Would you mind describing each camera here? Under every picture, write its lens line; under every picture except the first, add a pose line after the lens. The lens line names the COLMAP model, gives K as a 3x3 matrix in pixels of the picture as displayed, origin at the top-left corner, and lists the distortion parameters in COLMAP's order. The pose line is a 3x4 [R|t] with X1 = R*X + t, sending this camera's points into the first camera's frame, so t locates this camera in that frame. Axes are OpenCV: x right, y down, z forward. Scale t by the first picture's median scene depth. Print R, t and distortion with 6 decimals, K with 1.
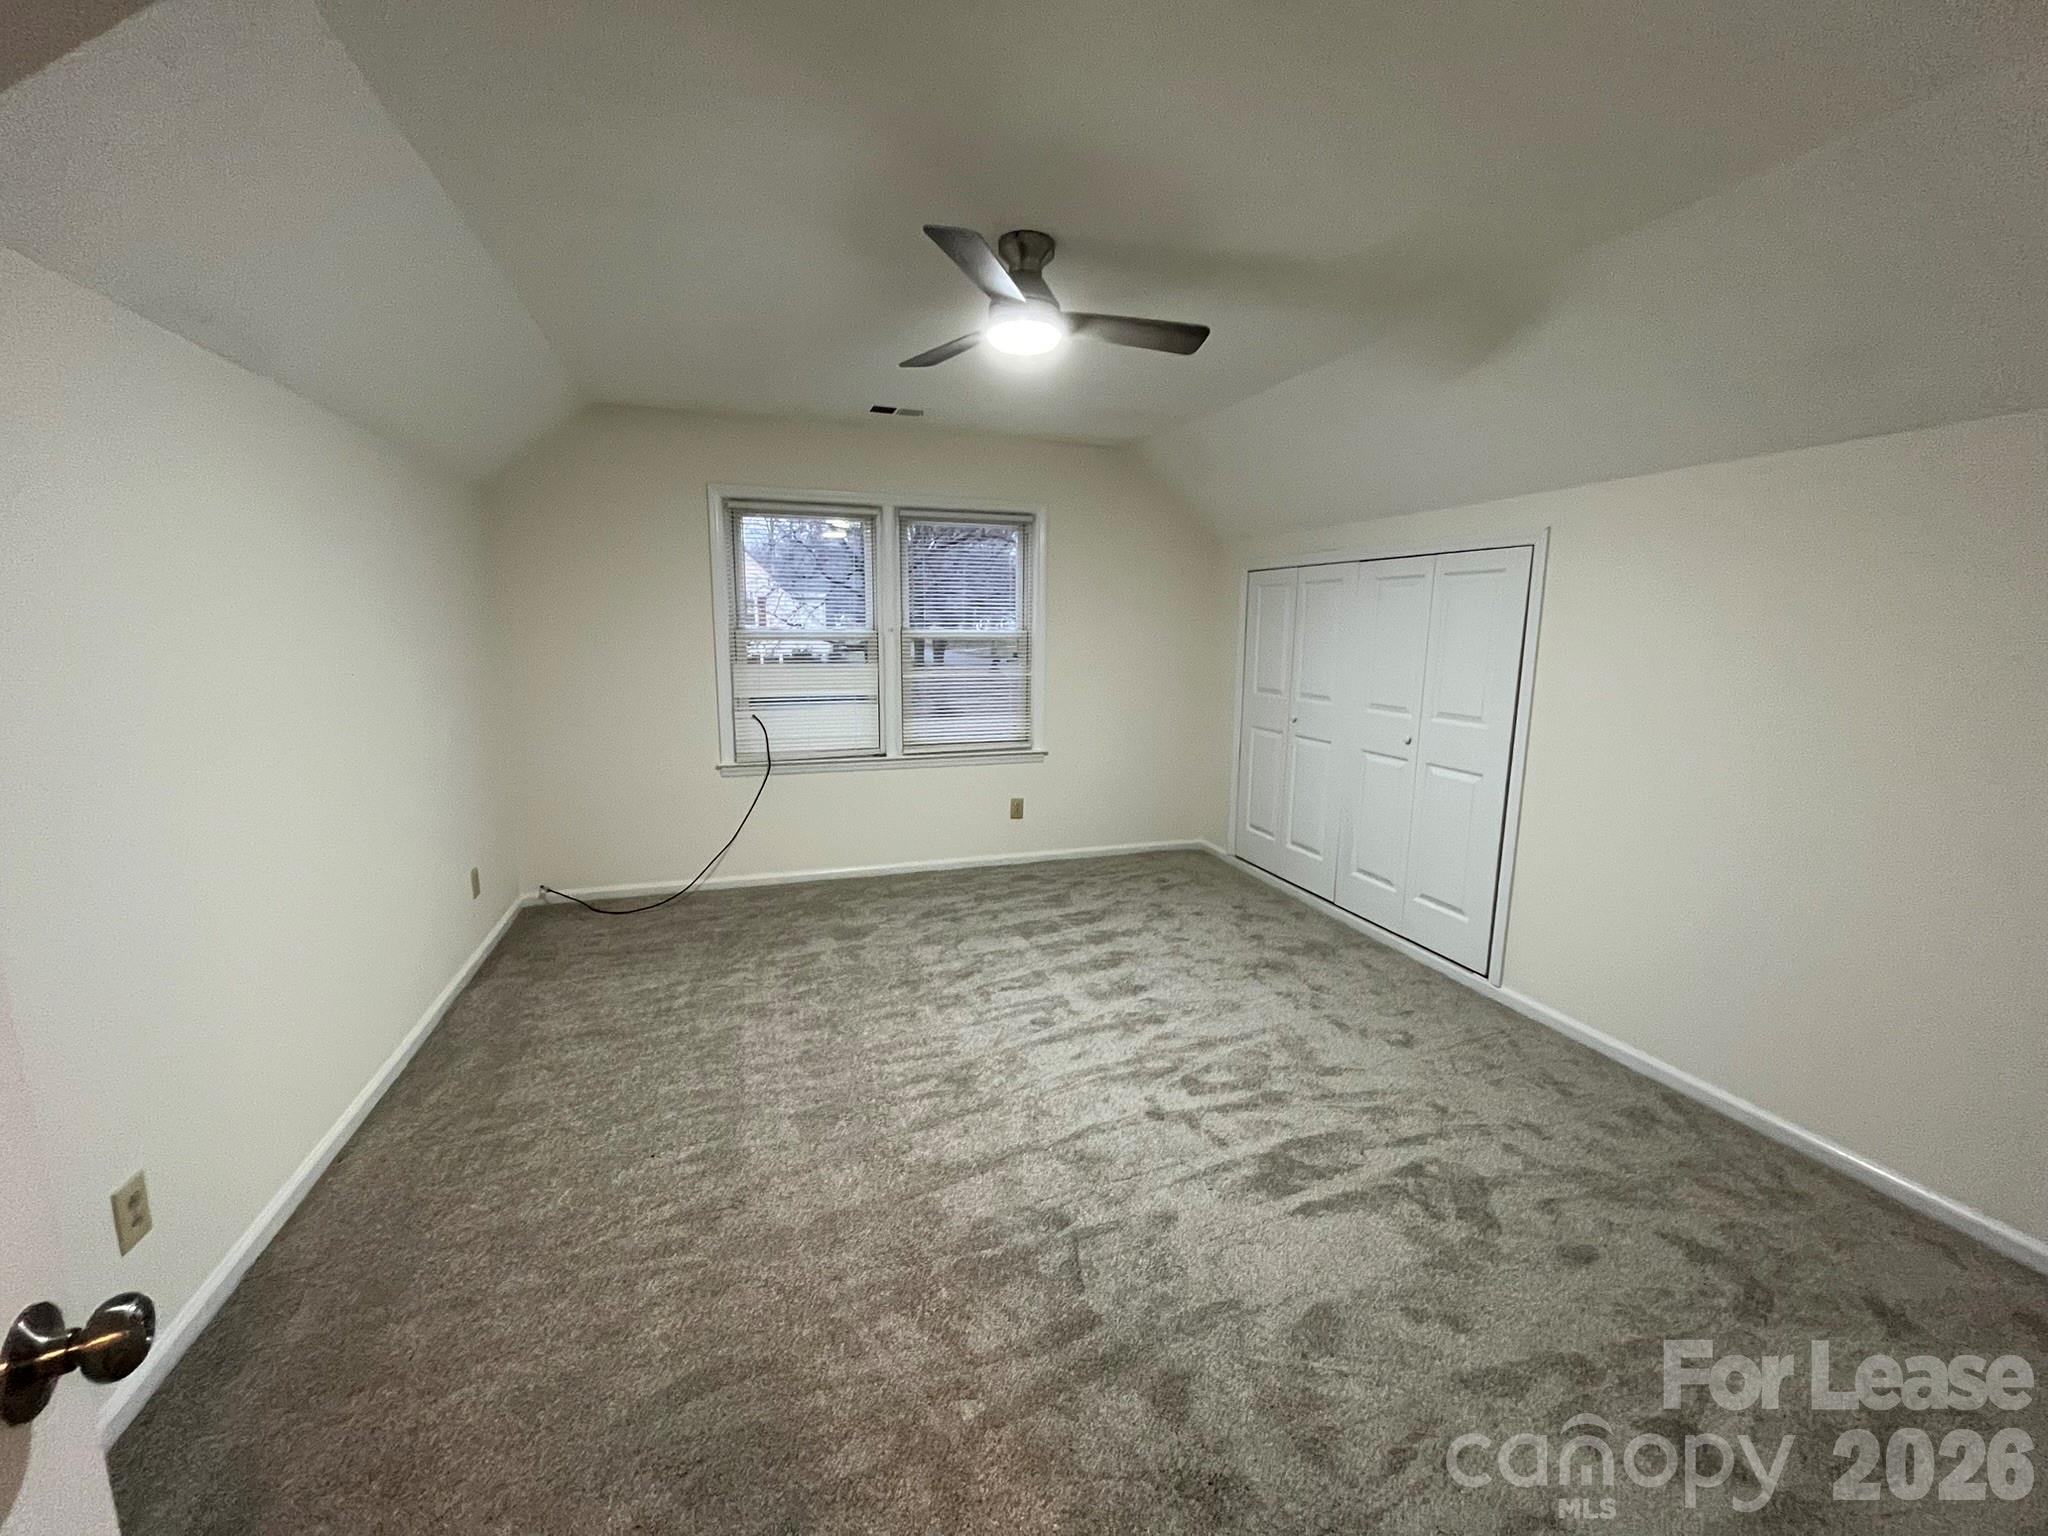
lens RADIAL K [[823.0, 0, 1021.3], [0, 823.0, 761.1], [0, 0, 1]] dist [-0.001014, -0.000049]
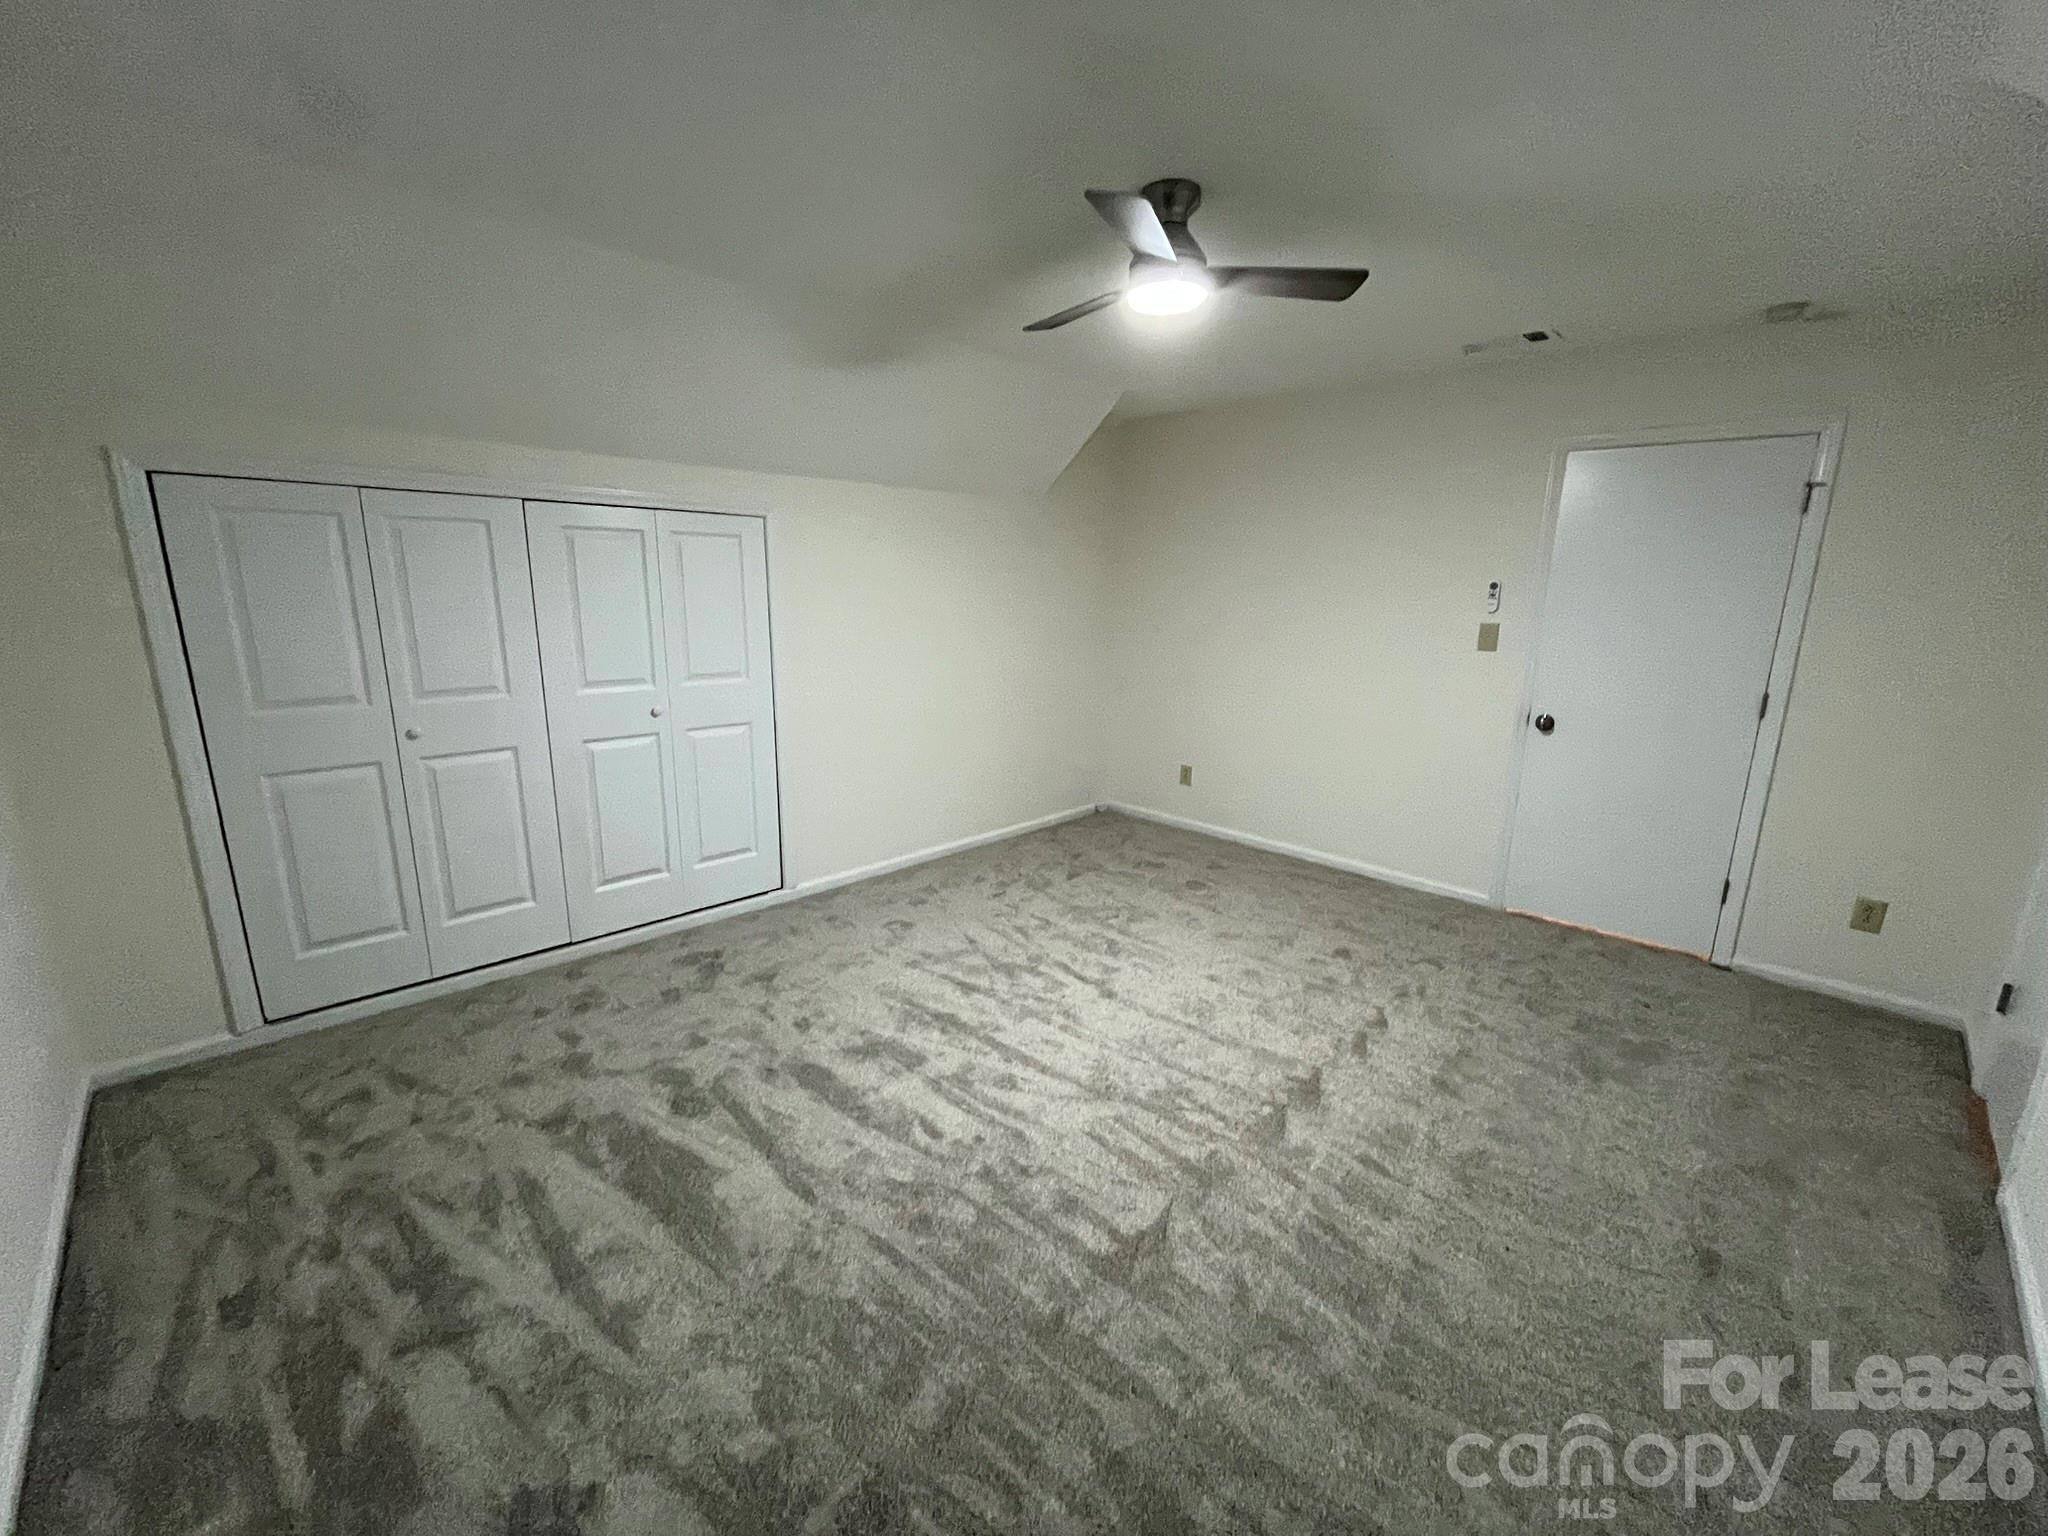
lens RADIAL K [[821.8, 0, 1021.1], [0, 821.8, 779.1], [0, 0, 1]] dist [-0.000020, 0.000028]
pose [[-0.449399, -0.220484, 0.865695, -0.520417], [0.123943, 0.944303, 0.304845, -0.182848], [-0.884692, 0.244294, -0.397041, 1.017849]]
